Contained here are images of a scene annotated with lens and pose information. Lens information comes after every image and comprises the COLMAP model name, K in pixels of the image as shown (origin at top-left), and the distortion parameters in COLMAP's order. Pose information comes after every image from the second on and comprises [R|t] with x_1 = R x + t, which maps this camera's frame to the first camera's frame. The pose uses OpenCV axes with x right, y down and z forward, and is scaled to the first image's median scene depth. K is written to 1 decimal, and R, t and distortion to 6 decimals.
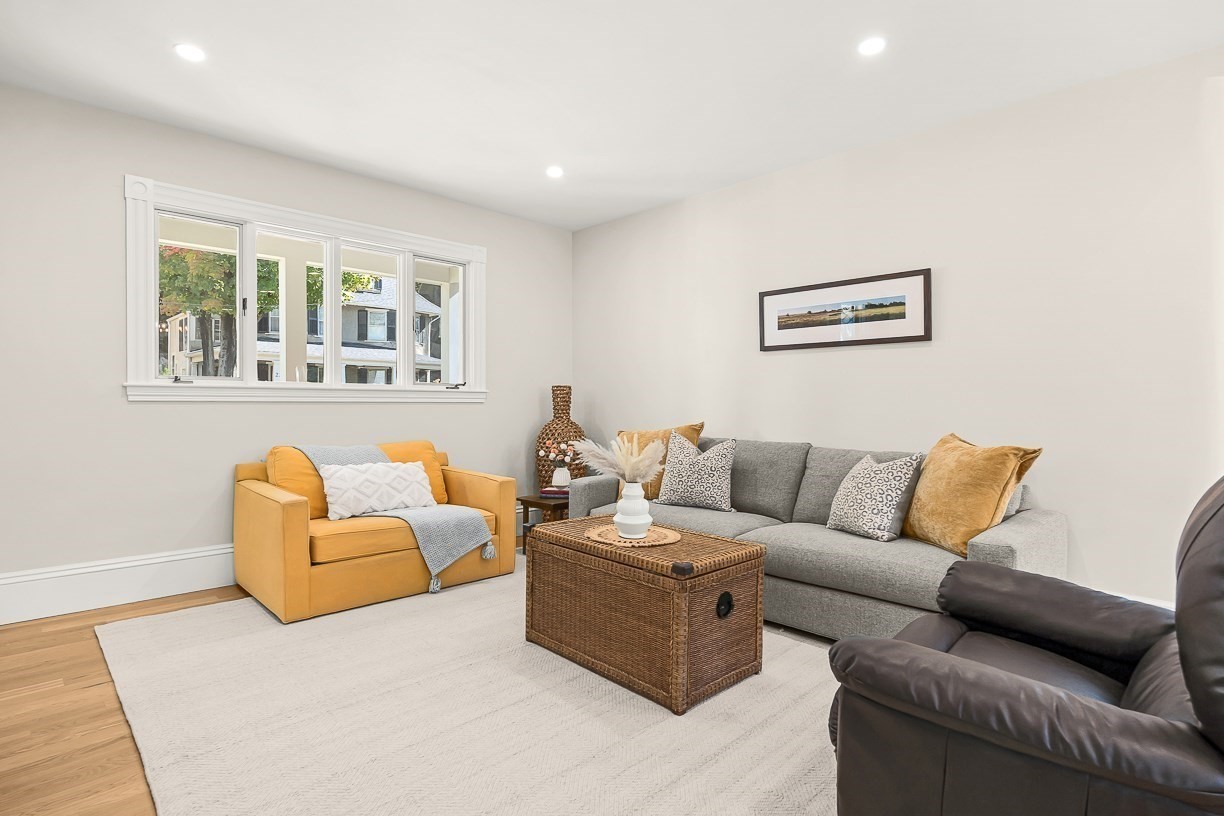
lens RADIAL K [[629.2, 0, 612.0], [0, 629.2, 408.0], [0, 0, 1]] dist [0.002015, 0.000688]
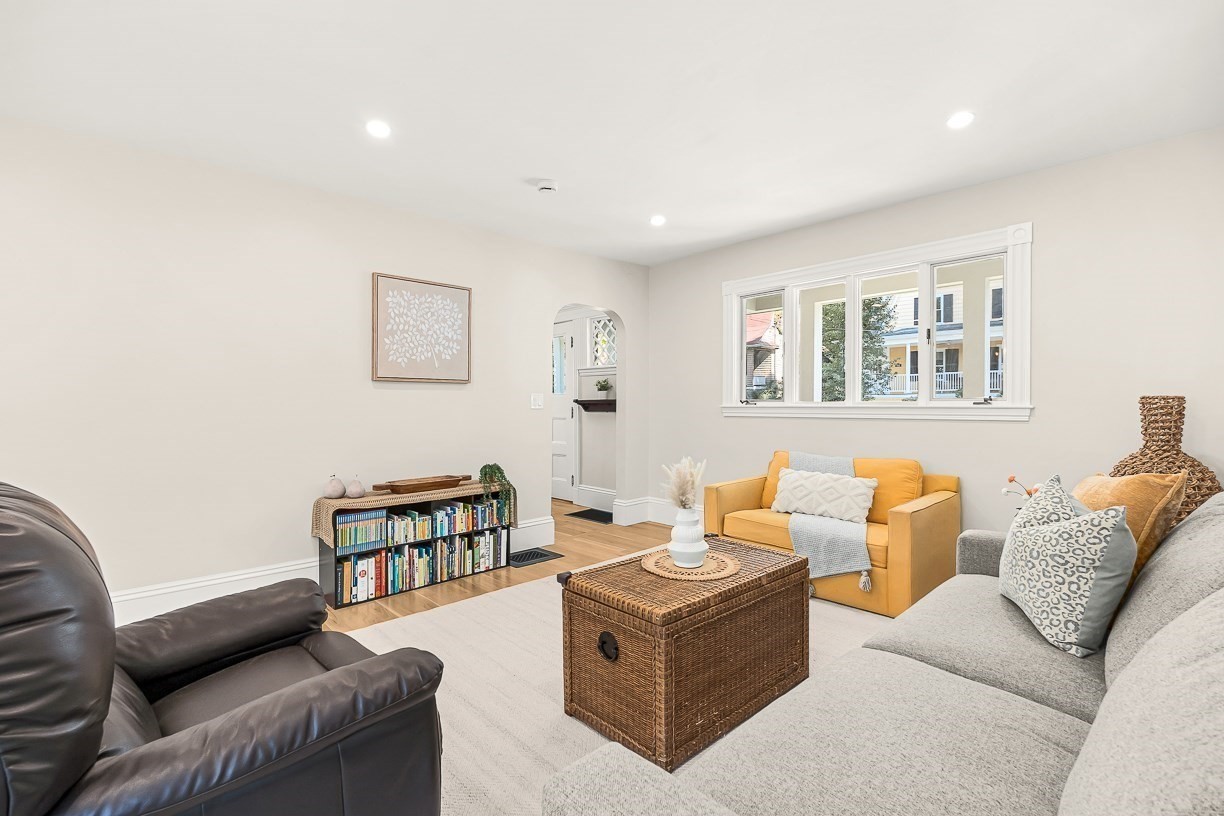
lens RADIAL K [[544.9, 0, 613.1], [0, 544.9, 410.5], [0, 0, 1]] dist [0.001269, -0.000013]
pose [[-0.005683, 0.000122, -0.999984, 0.625571], [-0.012854, 0.999917, 0.000195, -0.020174], [0.999901, 0.012855, -0.005681, 0.646461]]
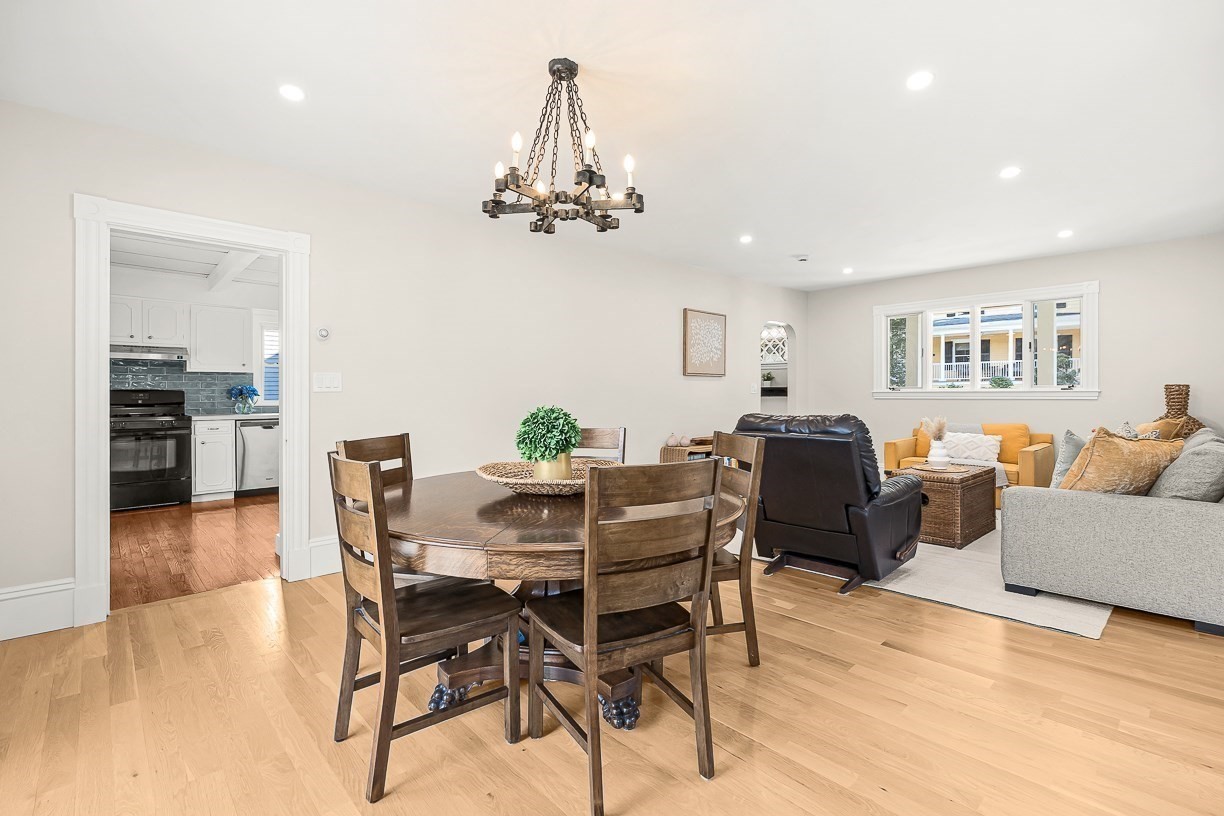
lens RADIAL K [[556.3, 0, 614.4], [0, 556.3, 395.3], [0, 0, 1]] dist [-0.000273, -0.000024]
pose [[-0.016778, -0.006283, -0.999839, 1.269903], [-0.012111, 0.999908, -0.006080, 0.002270], [0.999786, 0.012007, -0.016853, 0.028080]]
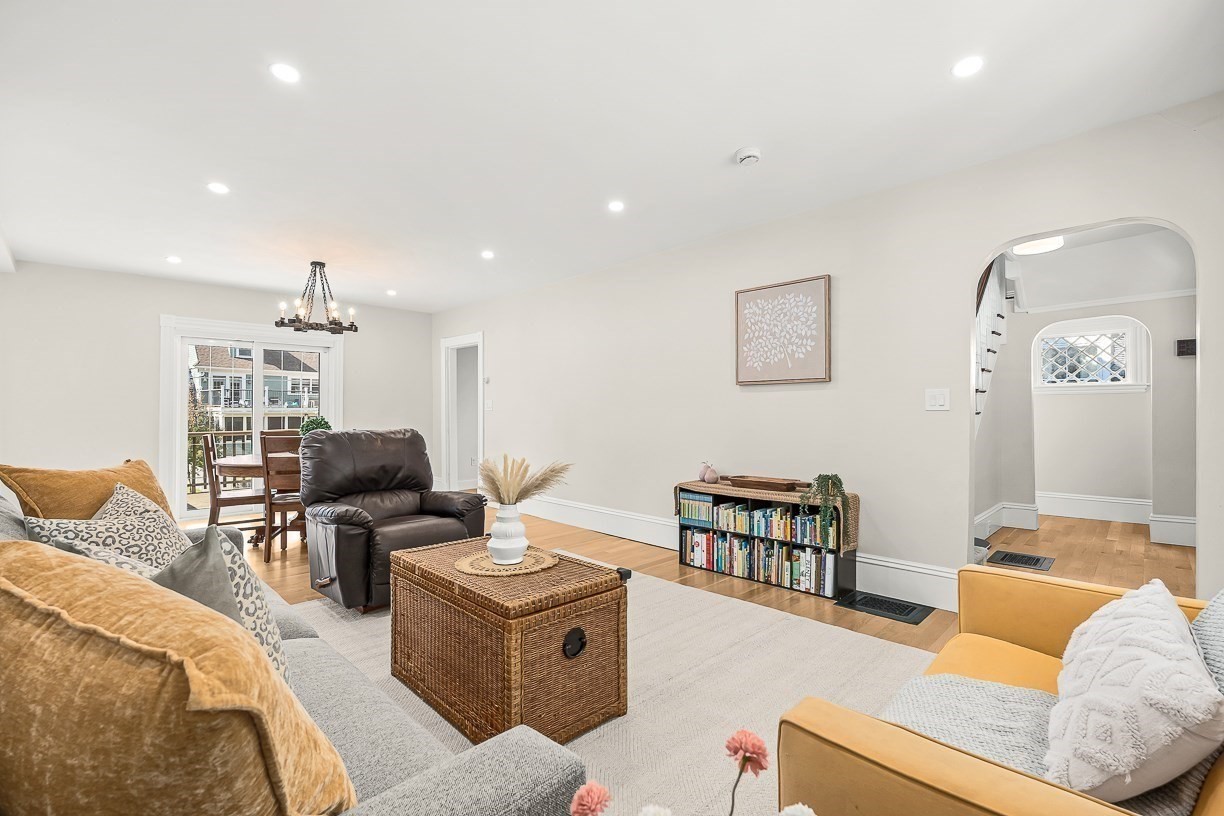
lens RADIAL K [[542.3, 0, 612.0], [0, 542.3, 408.0], [0, 0, 1]] dist [0.001298, 0.000059]
pose [[-0.999461, -0.008914, -0.031596, -0.064529], [-0.009128, 0.999936, 0.006624, -0.026597], [0.031535, 0.006909, -0.999479, 1.321614]]
